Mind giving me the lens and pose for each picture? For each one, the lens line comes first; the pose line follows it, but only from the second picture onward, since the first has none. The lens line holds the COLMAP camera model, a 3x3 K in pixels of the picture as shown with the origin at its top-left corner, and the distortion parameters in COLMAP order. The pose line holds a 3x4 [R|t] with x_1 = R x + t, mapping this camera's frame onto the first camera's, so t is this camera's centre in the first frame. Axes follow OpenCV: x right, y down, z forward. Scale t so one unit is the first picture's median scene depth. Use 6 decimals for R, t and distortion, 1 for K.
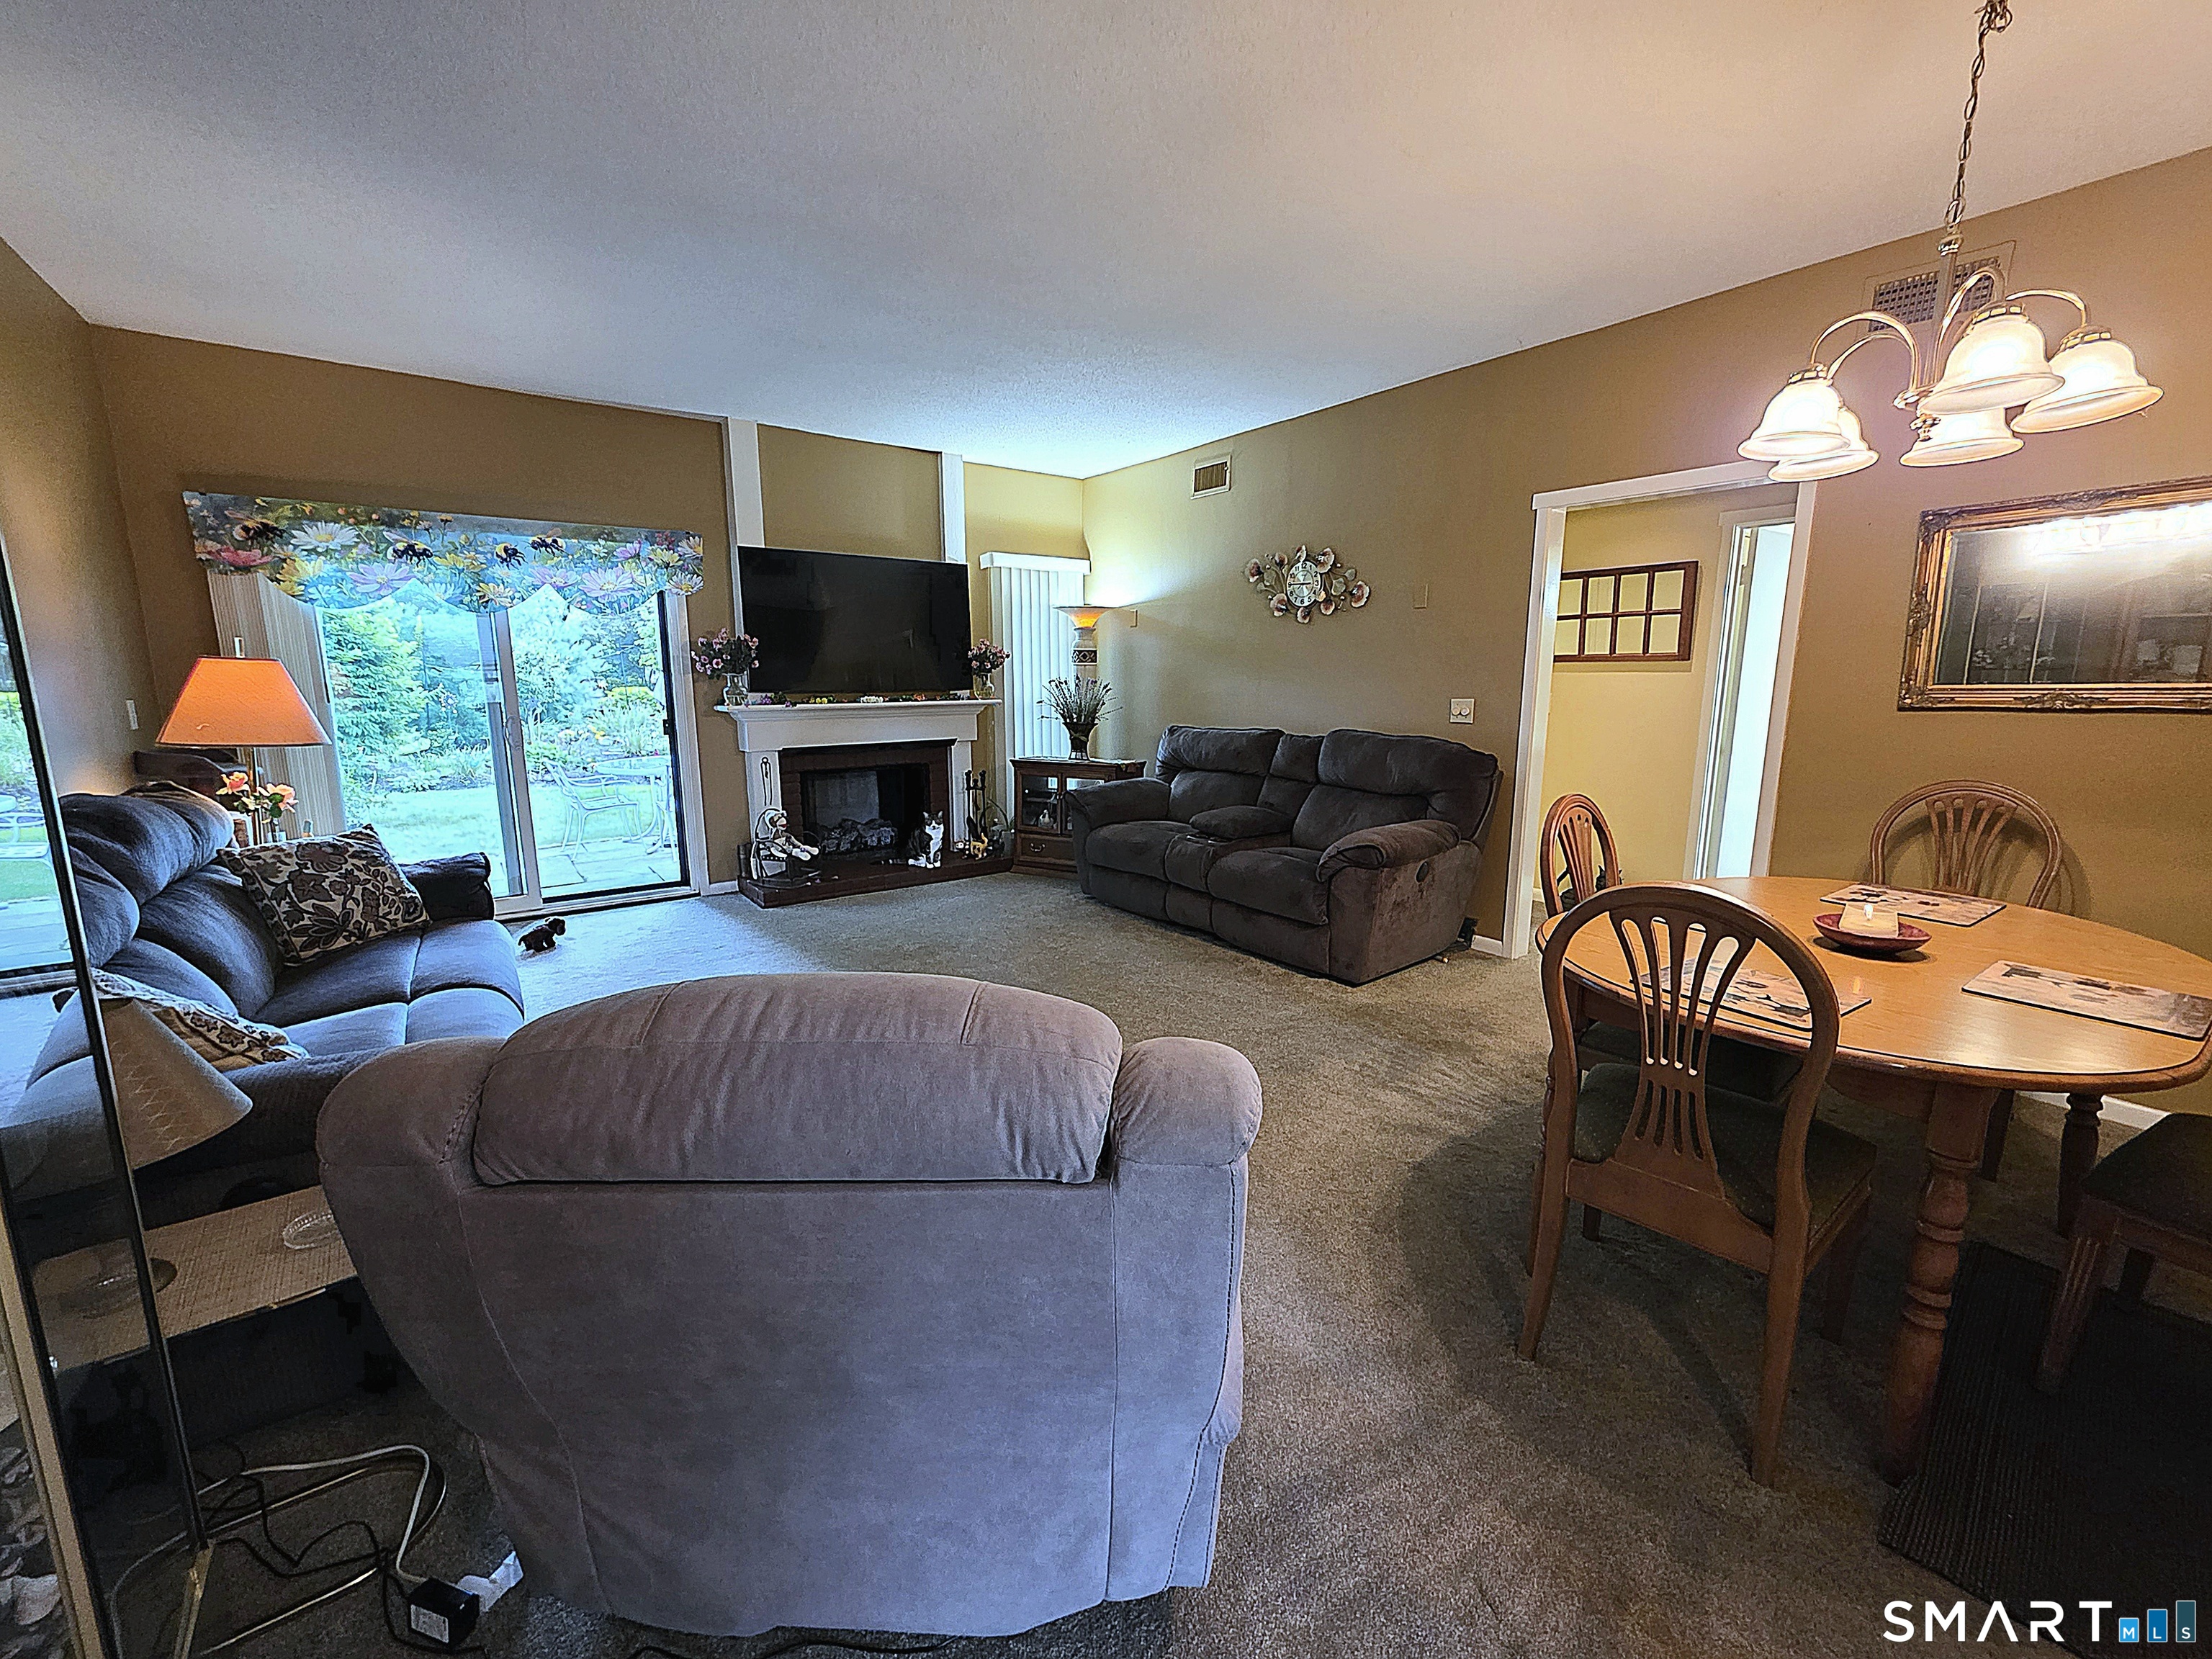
lens RADIAL K [[877.0, 0, 1110.1], [0, 877.0, 820.3], [0, 0, 1]] dist [0.001899, 0.000094]
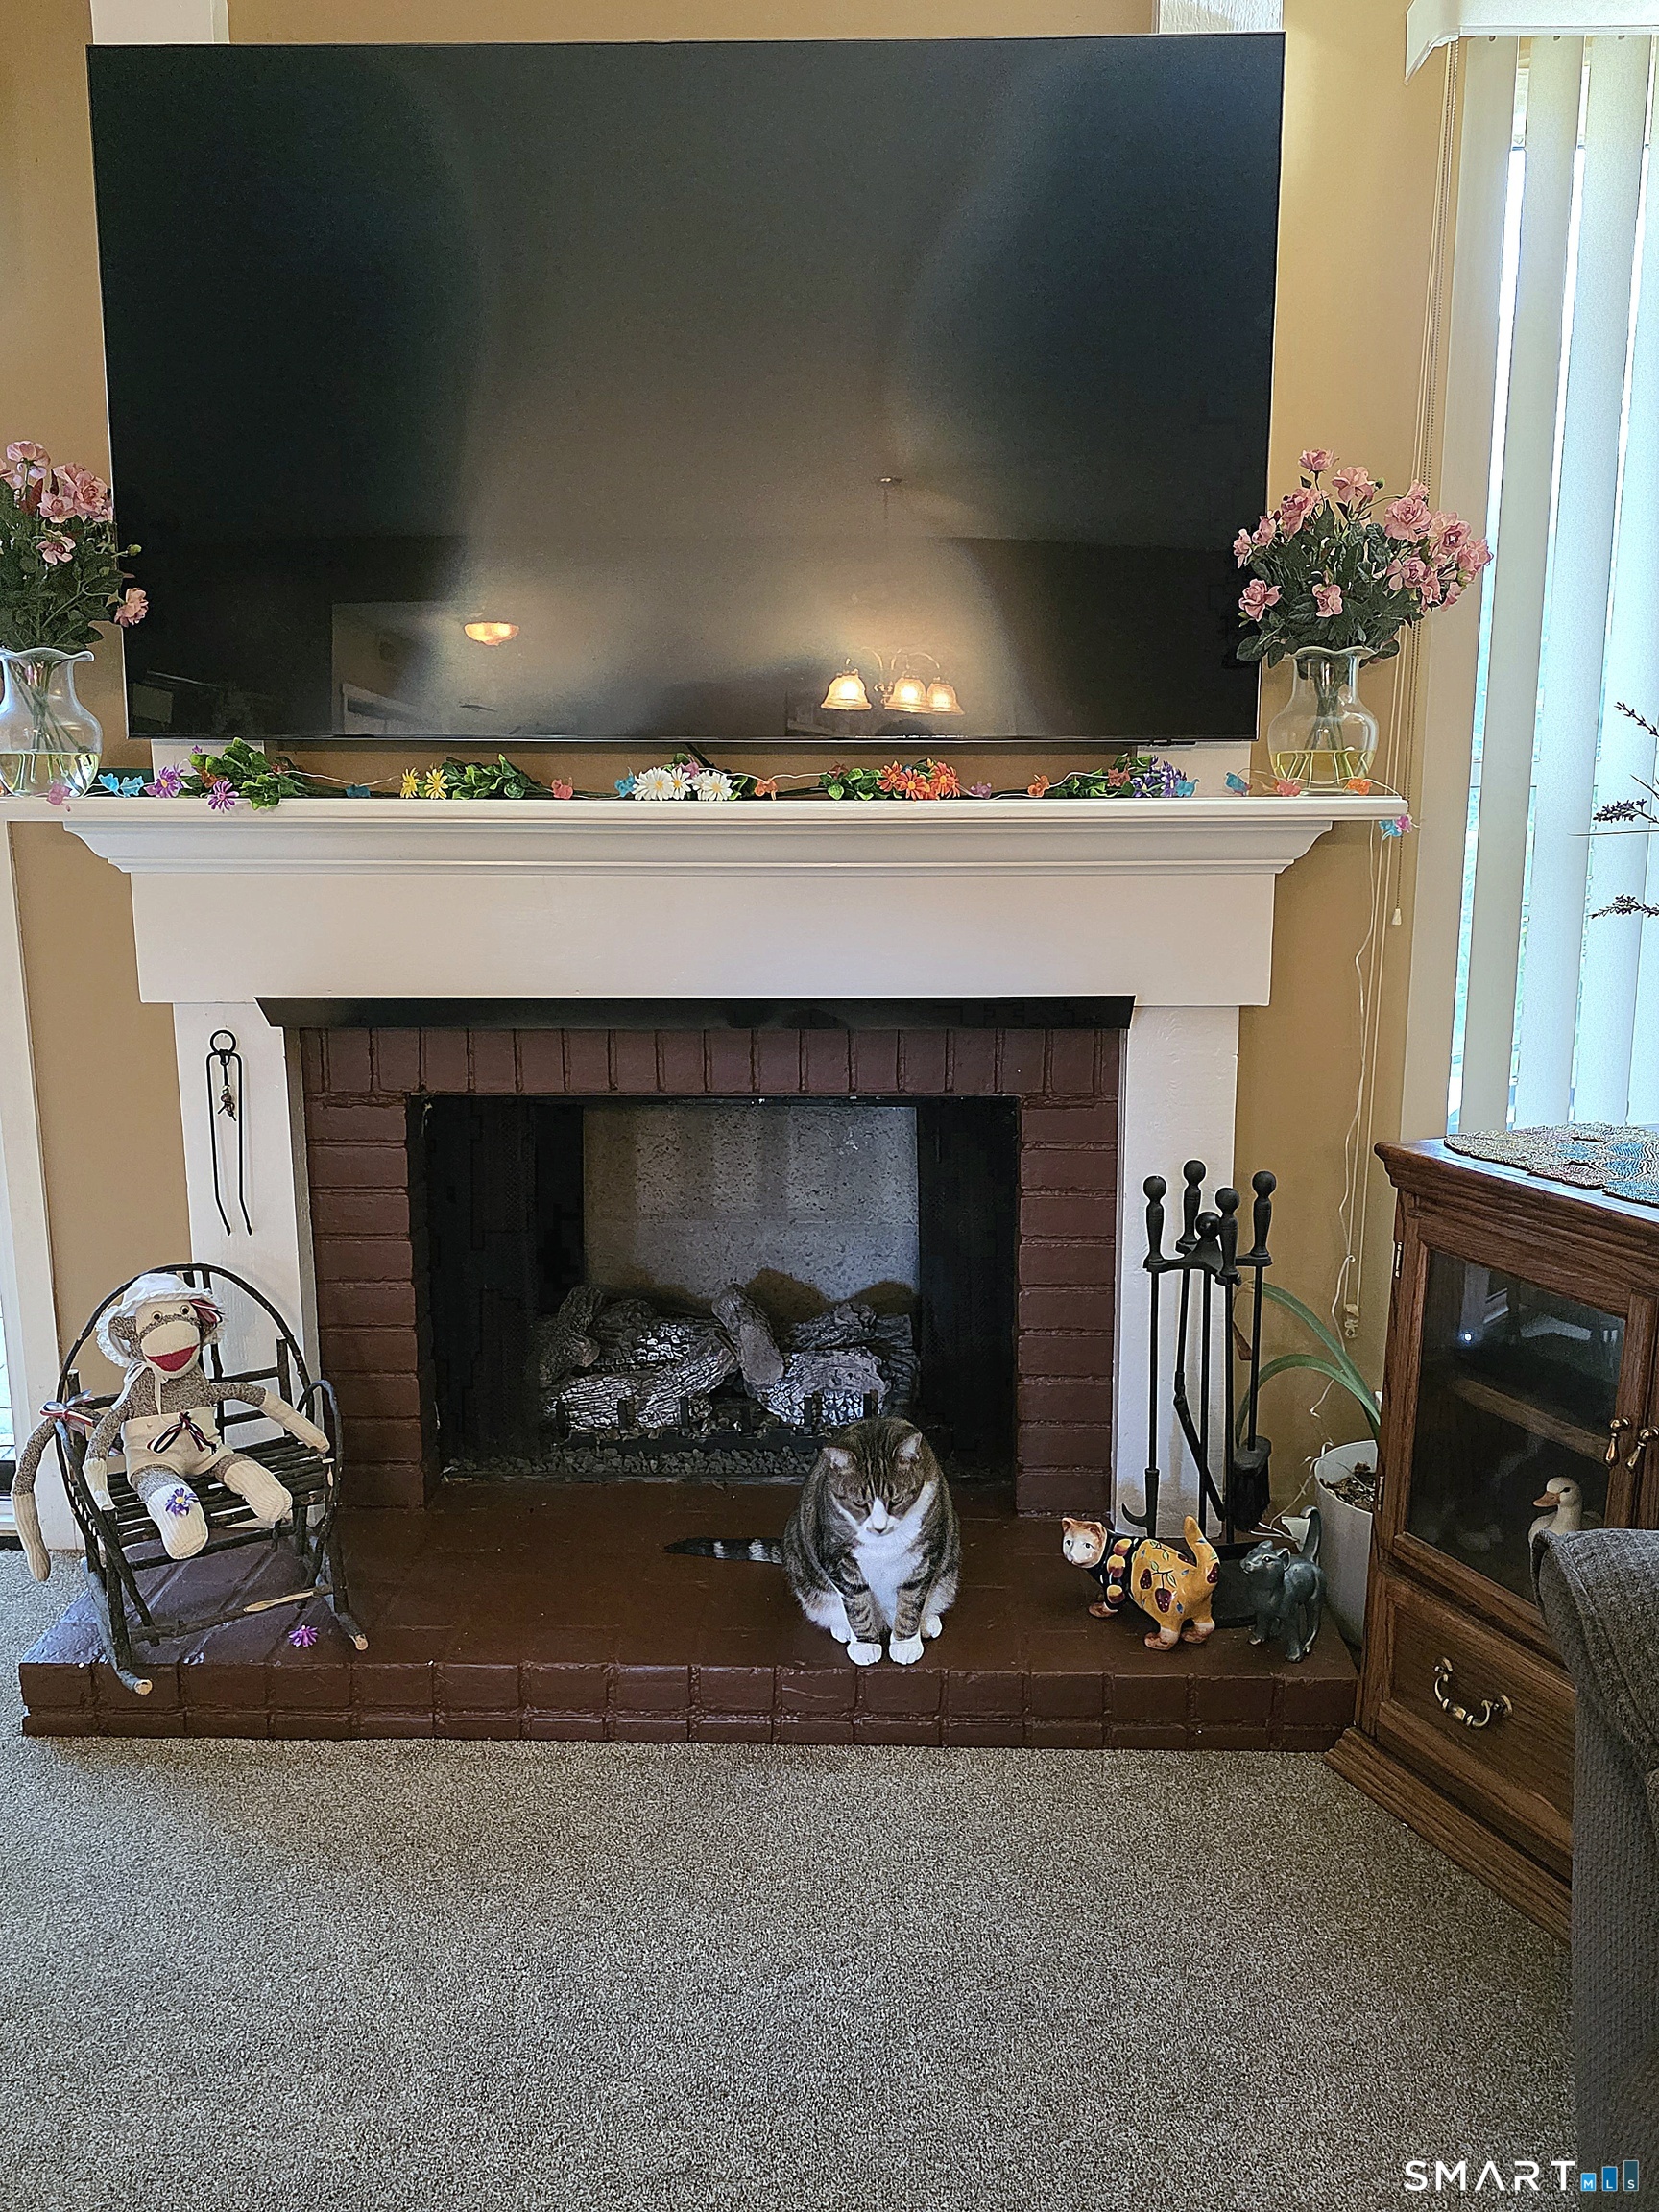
lens RADIAL K [[1745.0, 0, 839.6], [0, 1745.0, 1102.7], [0, 0, 1]] dist [0.072100, -0.059123]
pose [[0.782269, 0.116697, -0.611913, 0.015791], [-0.103085, 0.993004, 0.057589, -0.100459], [0.614353, 0.018029, 0.788826, 0.771189]]
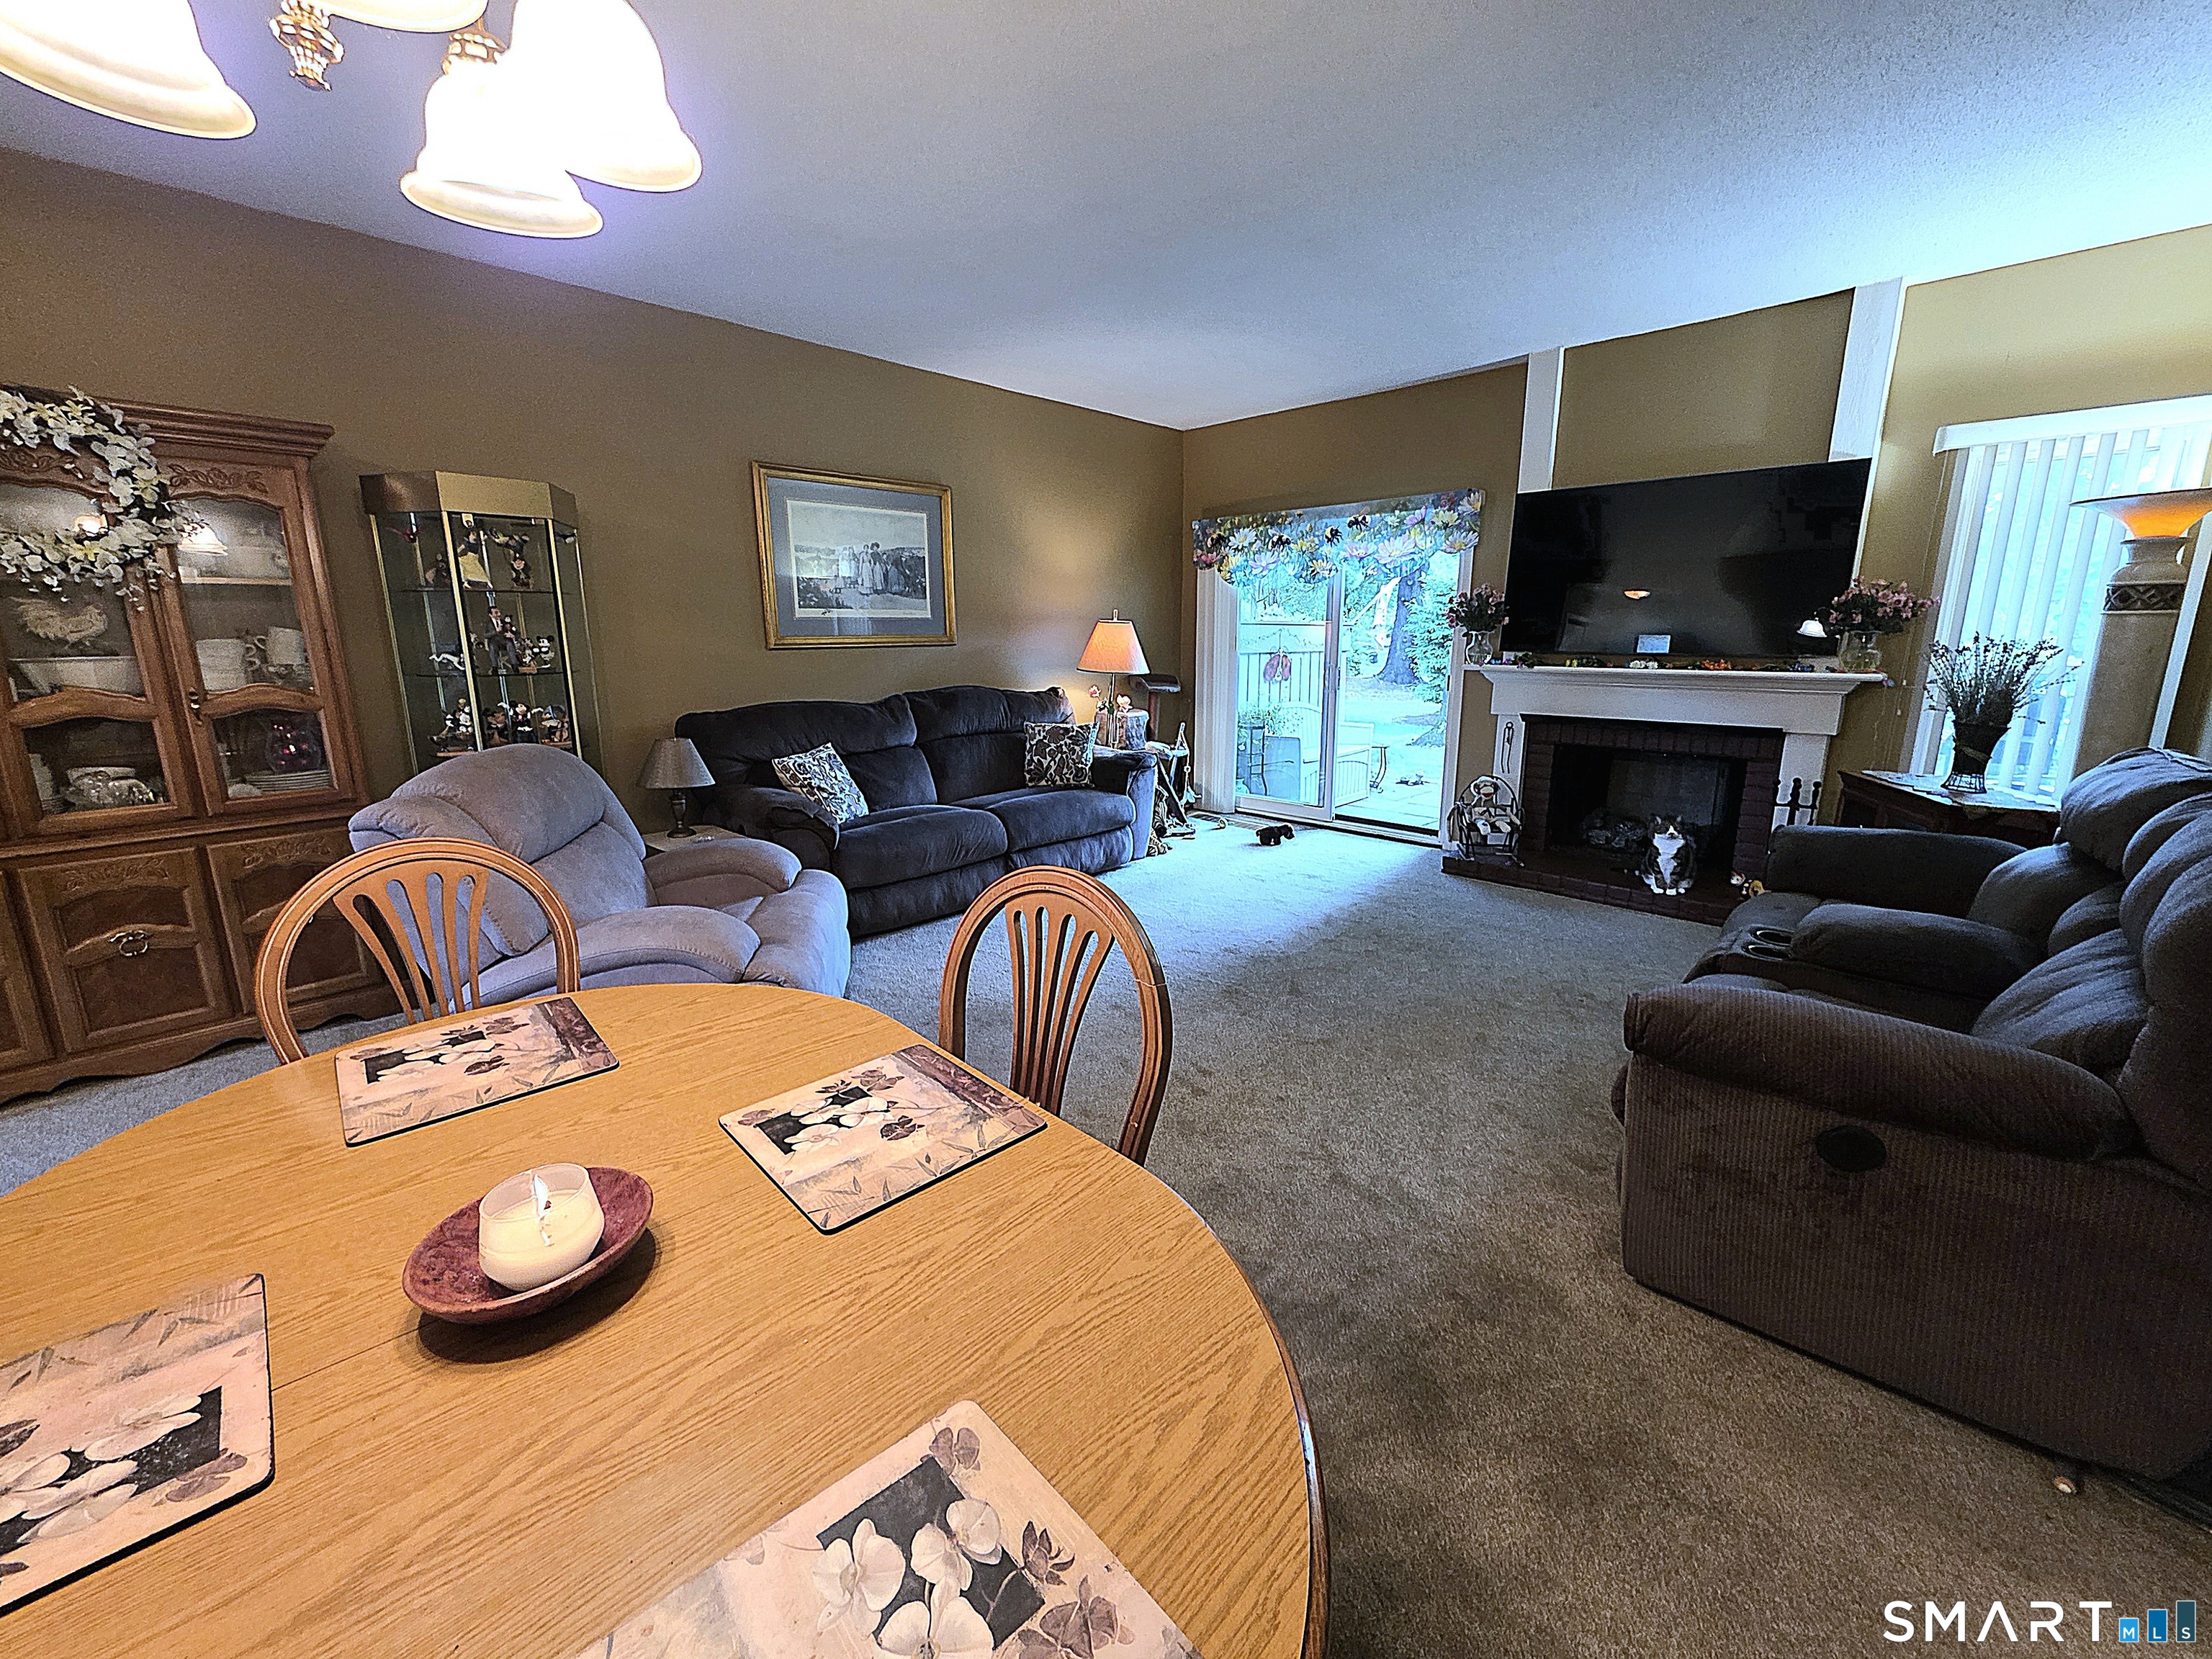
lens RADIAL K [[879.3, 0, 1109.7], [0, 879.3, 818.4], [0, 0, 1]] dist [0.000676, -0.000075]
pose [[0.162644, 0.206342, -0.964868, 0.482866], [-0.165031, 0.969802, 0.179579, -0.073082], [0.972786, 0.130026, 0.191785, 0.438980]]
